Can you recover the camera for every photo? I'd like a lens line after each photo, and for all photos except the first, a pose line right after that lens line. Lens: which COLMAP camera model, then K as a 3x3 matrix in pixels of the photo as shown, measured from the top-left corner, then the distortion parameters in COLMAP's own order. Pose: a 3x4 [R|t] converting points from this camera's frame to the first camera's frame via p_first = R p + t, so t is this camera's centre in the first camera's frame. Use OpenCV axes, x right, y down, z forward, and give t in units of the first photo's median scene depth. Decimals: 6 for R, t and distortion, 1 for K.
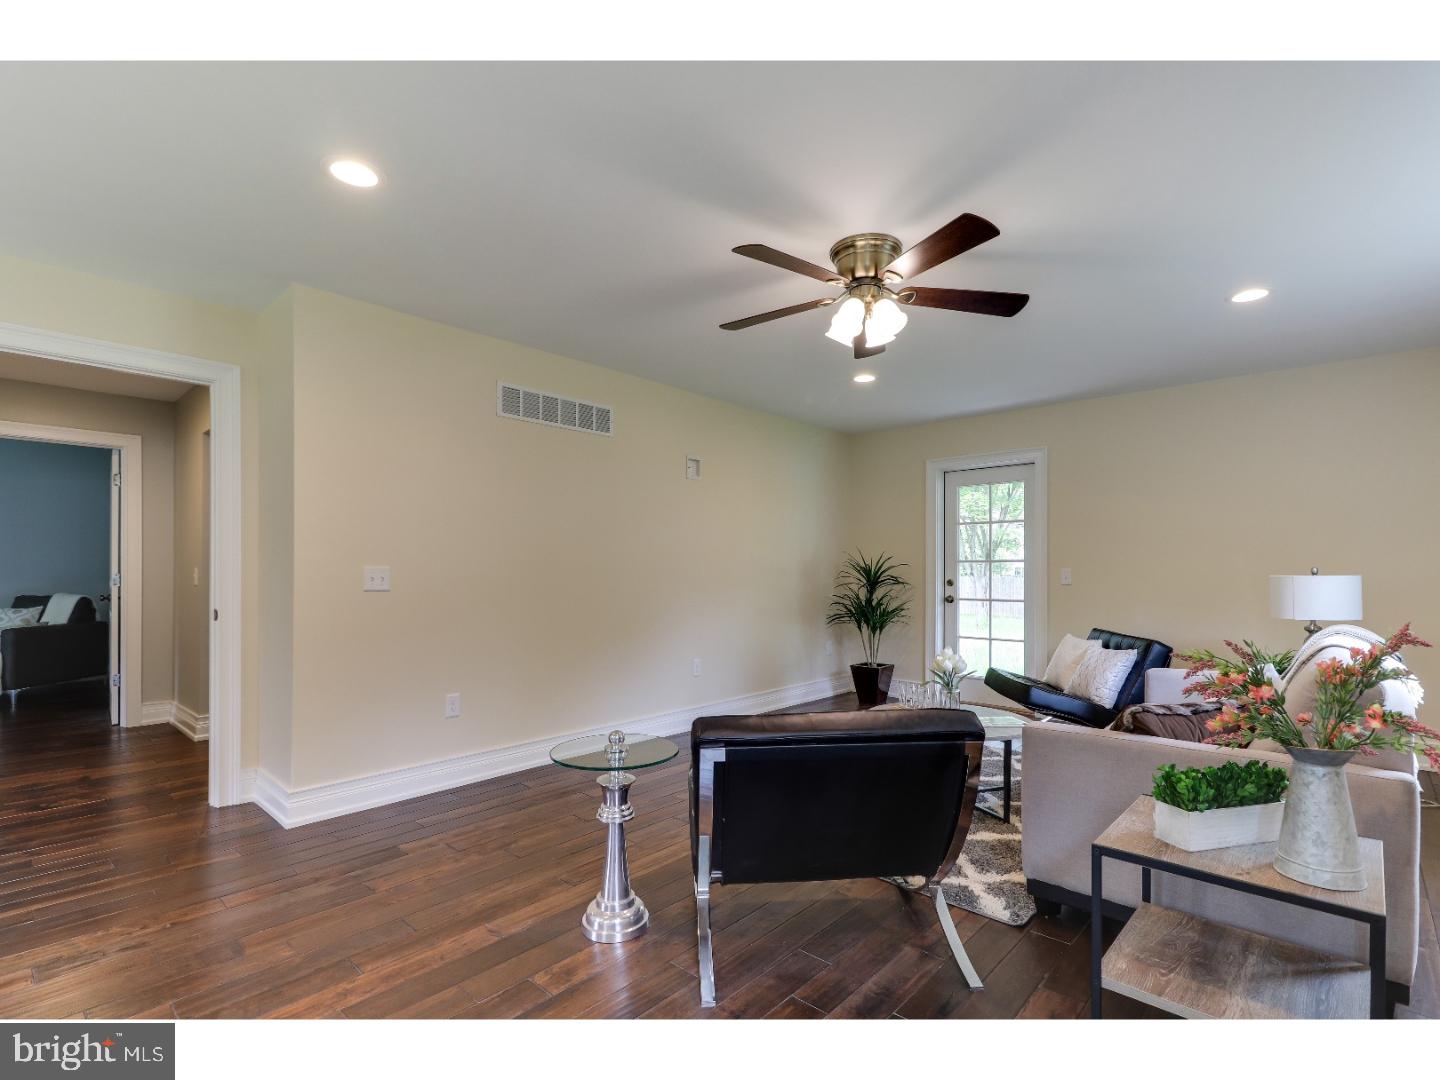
lens RADIAL K [[691.9, 0, 720.8], [0, 691.9, 557.0], [0, 0, 1]] dist [0.000821, -0.009825]
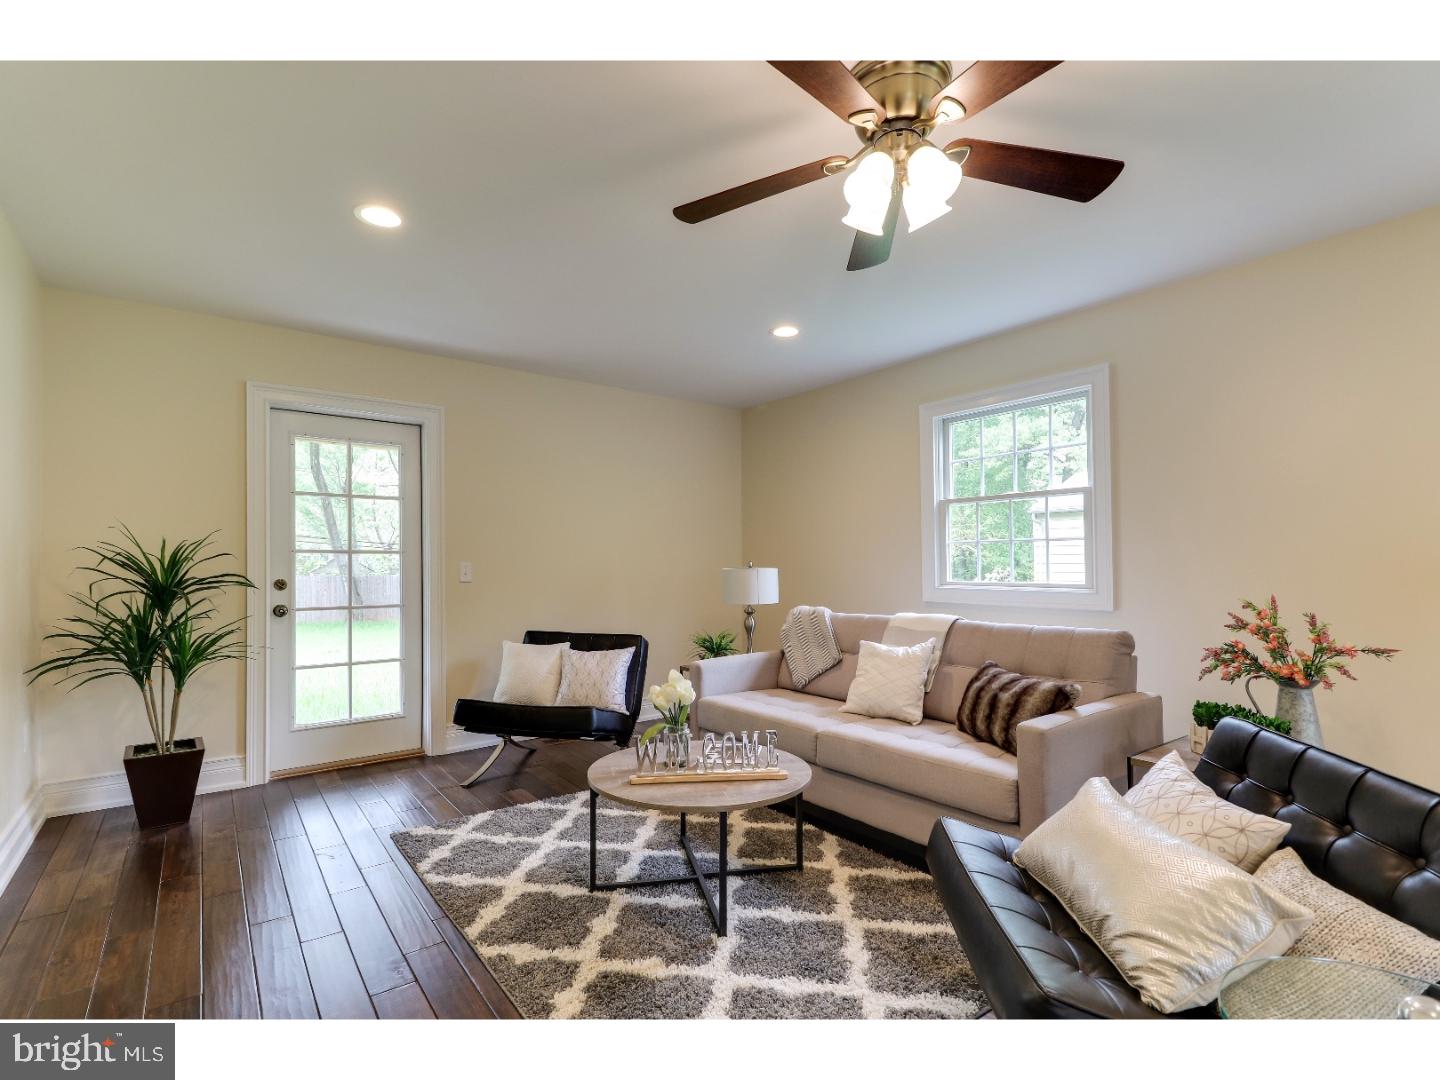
lens RADIAL K [[676.8, 0, 717.1], [0, 676.8, 572.3], [0, 0, 1]] dist [0.002552, 0.000352]
pose [[0.199212, -0.004485, 0.979946, -0.198352], [-0.015181, 0.999855, 0.007662, 0.015511], [-0.979839, -0.016403, 0.199116, 0.494039]]
